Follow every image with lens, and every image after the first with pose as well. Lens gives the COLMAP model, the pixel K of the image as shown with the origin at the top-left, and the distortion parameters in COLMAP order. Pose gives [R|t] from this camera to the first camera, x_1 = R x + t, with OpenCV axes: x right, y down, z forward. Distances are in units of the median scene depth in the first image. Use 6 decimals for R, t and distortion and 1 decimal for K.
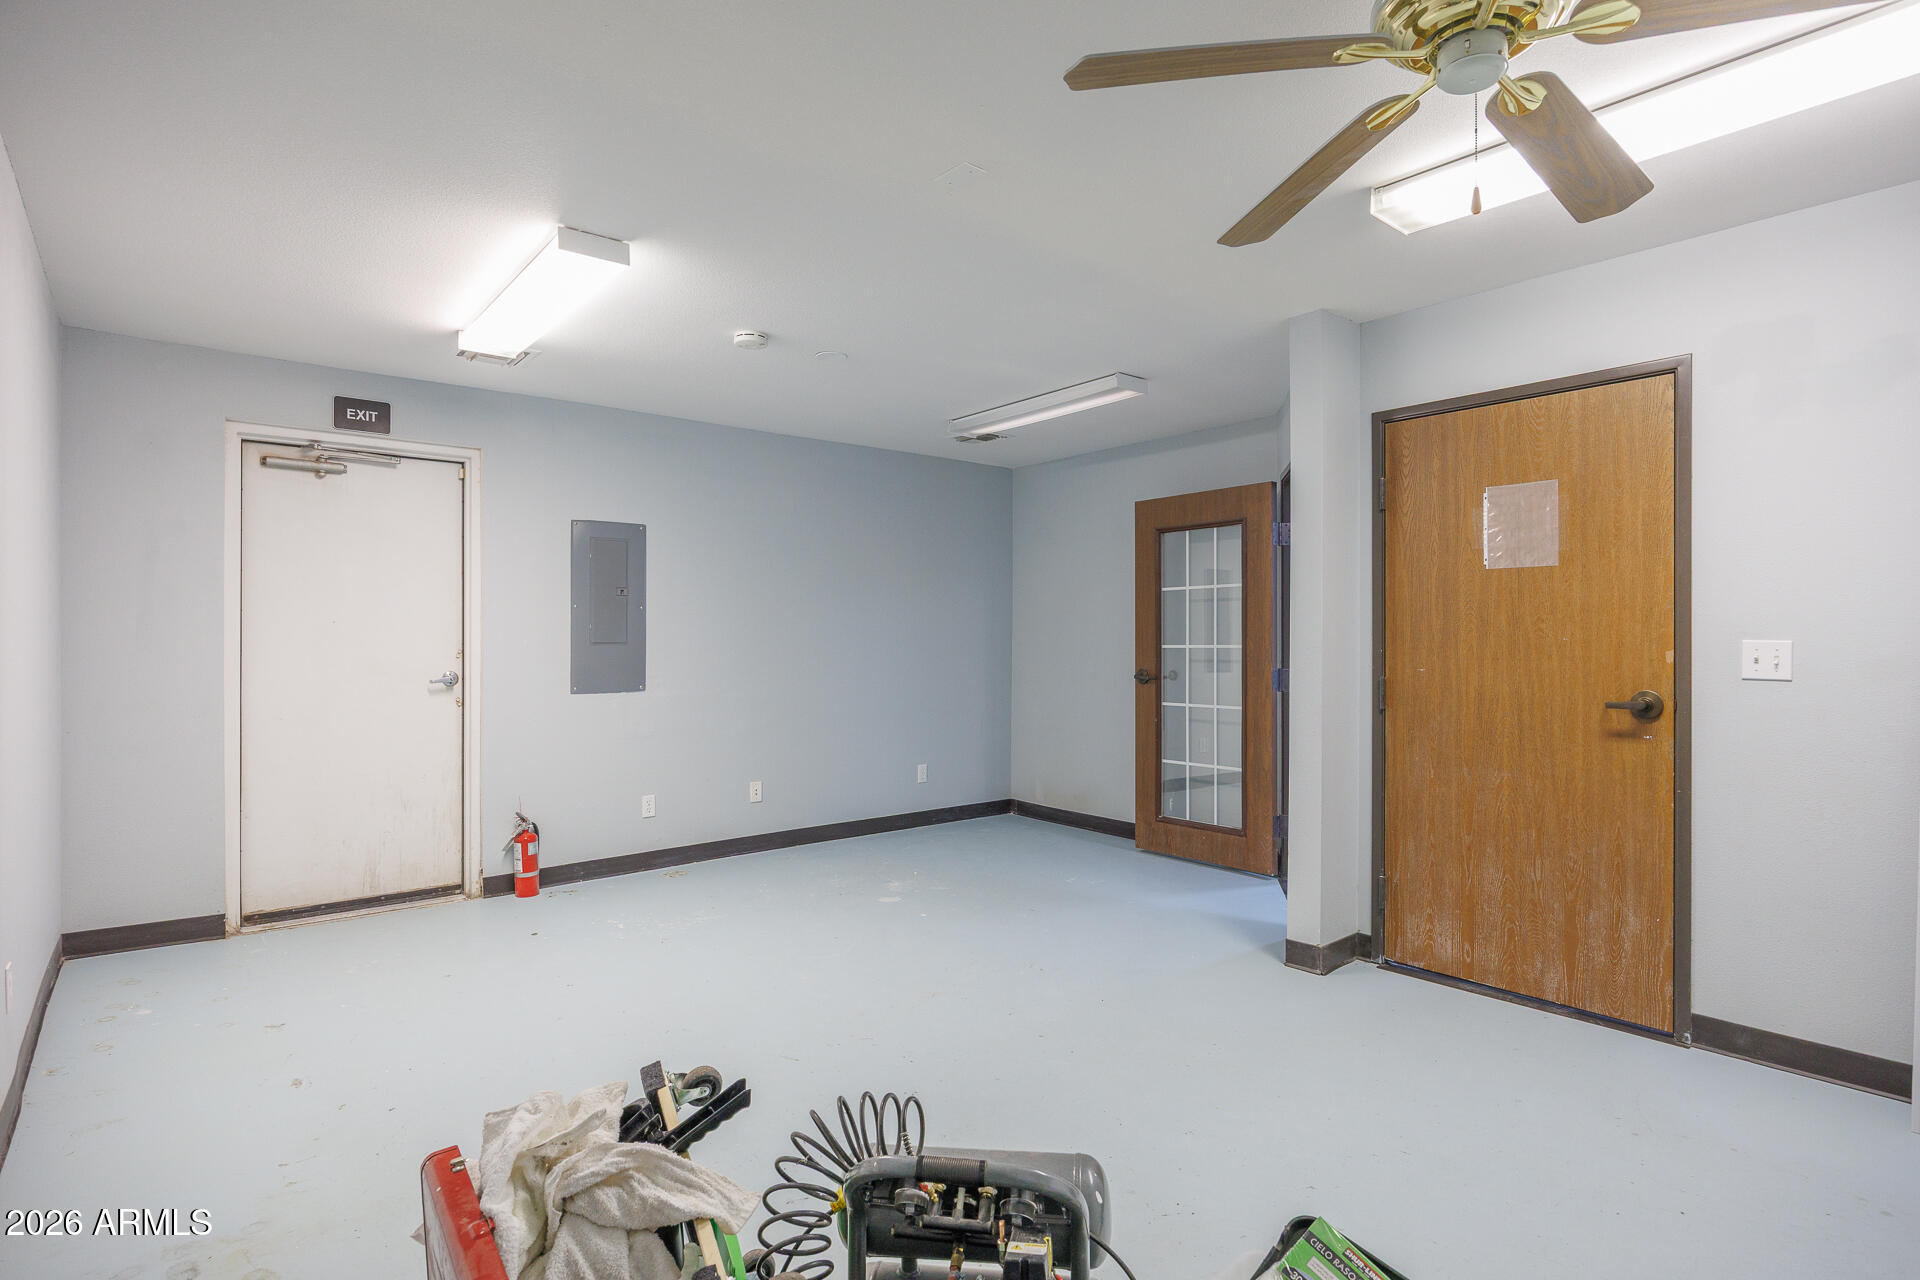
lens RADIAL K [[970.3, 0, 960.0], [0, 970.3, 640.0], [0, 0, 1]] dist [-0.013323, -0.001142]
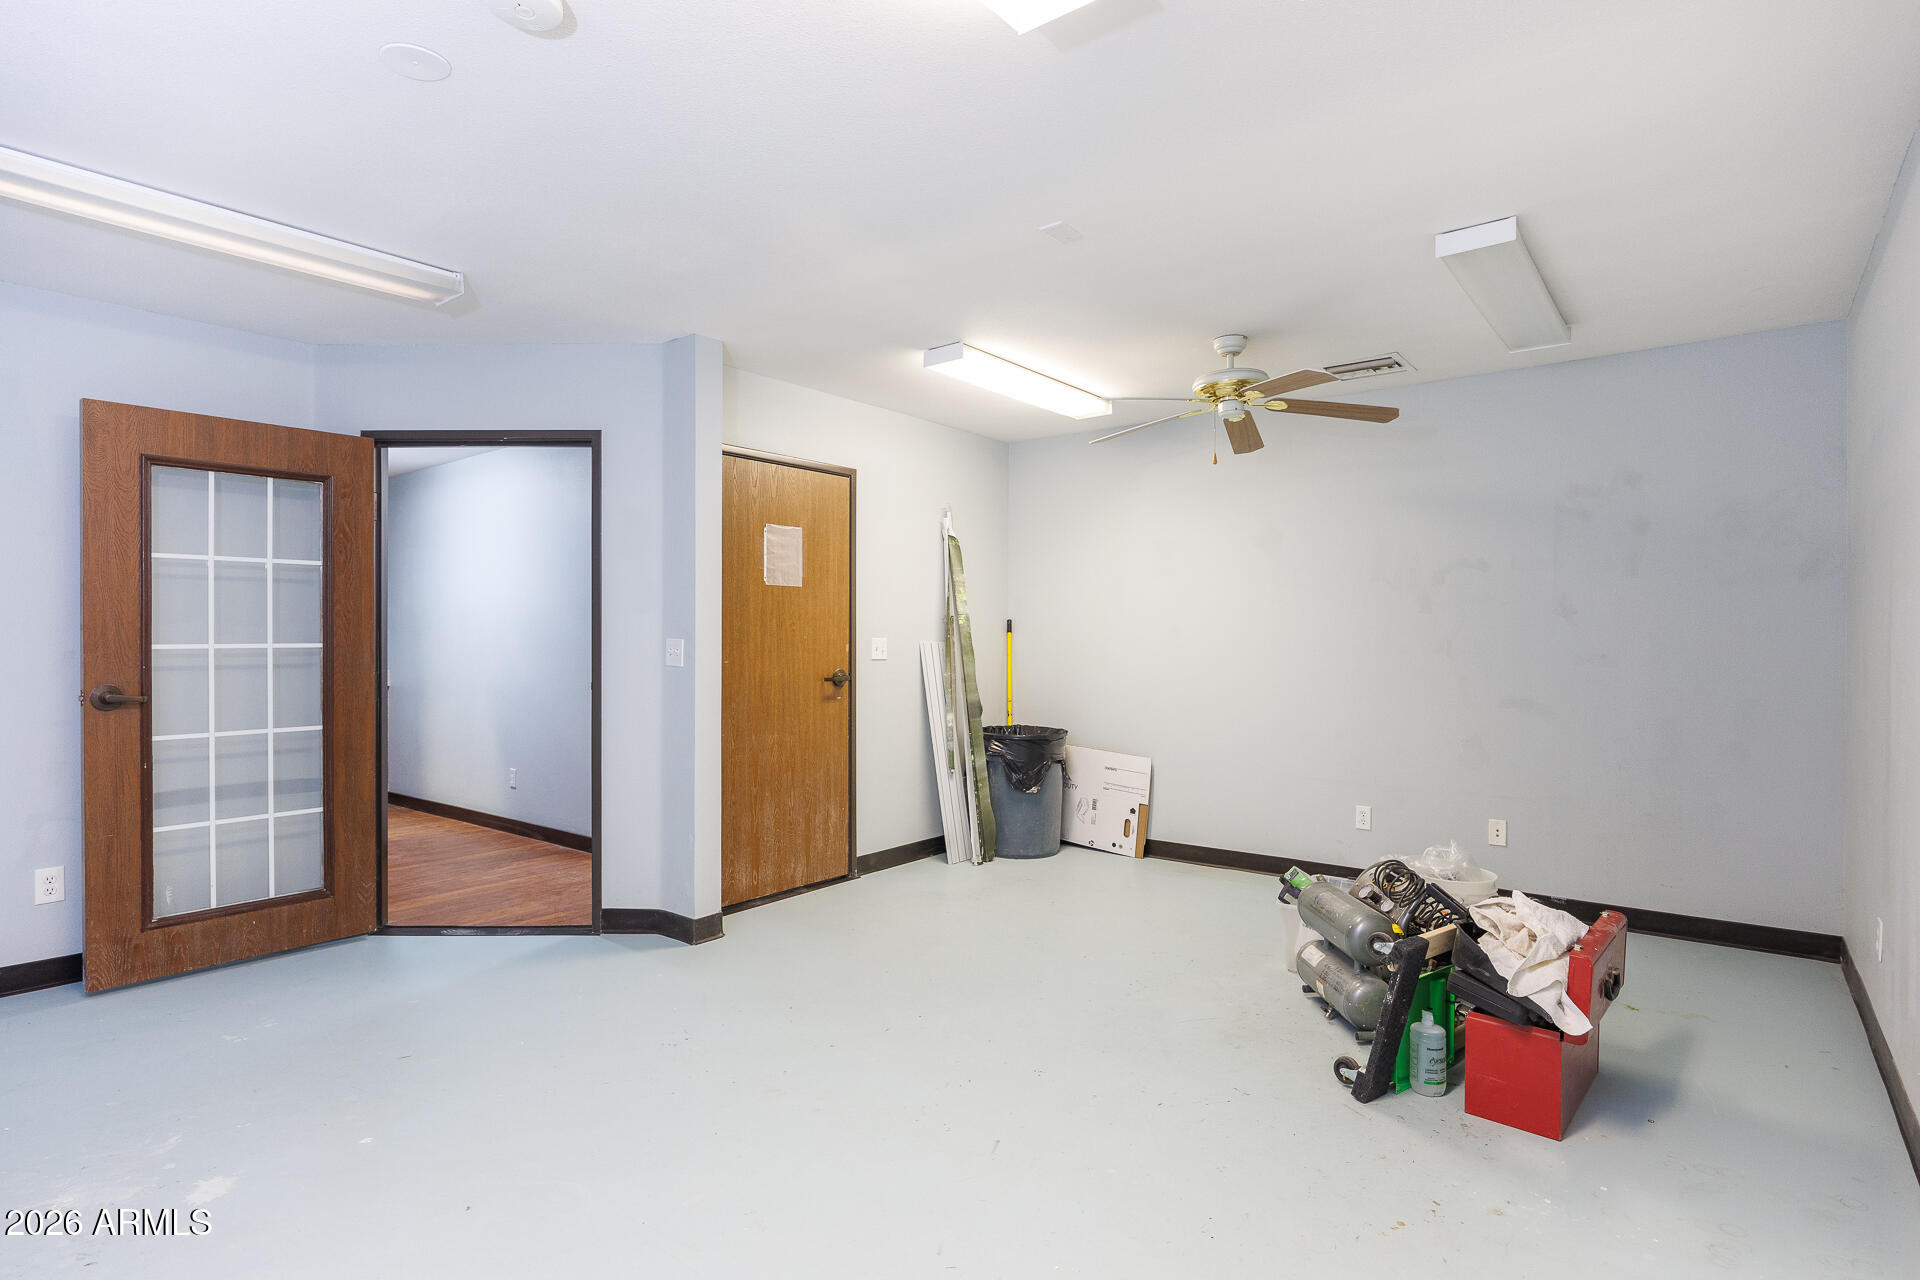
lens RADIAL K [[970.3, 0, 960.0], [0, 970.3, 640.0], [0, 0, 1]] dist [-0.013323, -0.001142]
pose [[-0.209735, -0.000538, 0.977758, -0.859081], [-0.001362, 0.999999, 0.000258, 0.002488], [-0.977757, -0.001277, -0.209736, 1.062585]]
